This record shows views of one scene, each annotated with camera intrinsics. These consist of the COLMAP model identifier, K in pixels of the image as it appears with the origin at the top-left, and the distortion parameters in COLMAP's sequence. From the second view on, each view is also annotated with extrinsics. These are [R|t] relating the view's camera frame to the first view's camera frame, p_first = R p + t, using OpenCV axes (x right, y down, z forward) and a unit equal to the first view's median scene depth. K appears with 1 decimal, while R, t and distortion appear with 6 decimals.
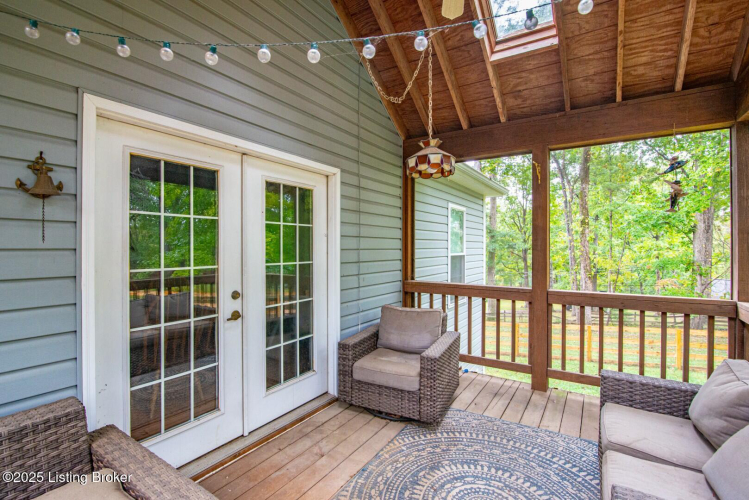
lens RADIAL K [[350.4, 0, 380.6], [0, 350.4, 244.3], [0, 0, 1]] dist [-0.014694, 0.000691]
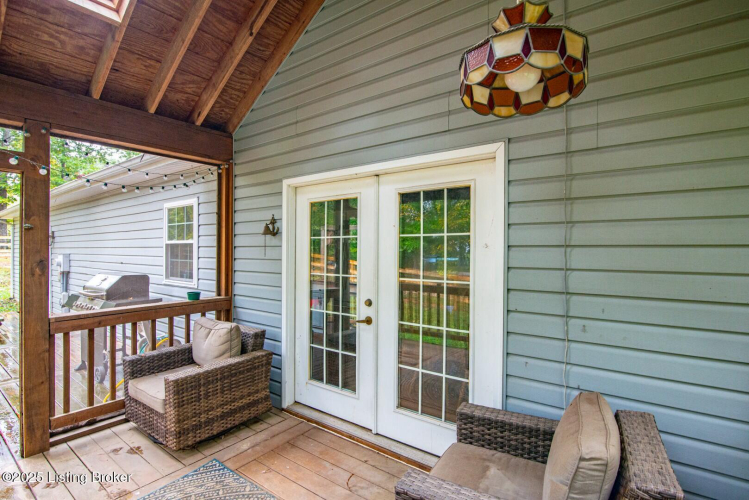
lens RADIAL K [[350.4, 0, 377.5], [0, 350.4, 256.5], [0, 0, 1]] dist [-0.014694, 0.000691]
pose [[-0.068498, -0.002237, -0.997649, 0.548840], [-0.009797, 0.999951, -0.001569, -0.001918], [0.997603, 0.009666, -0.068517, 0.841097]]
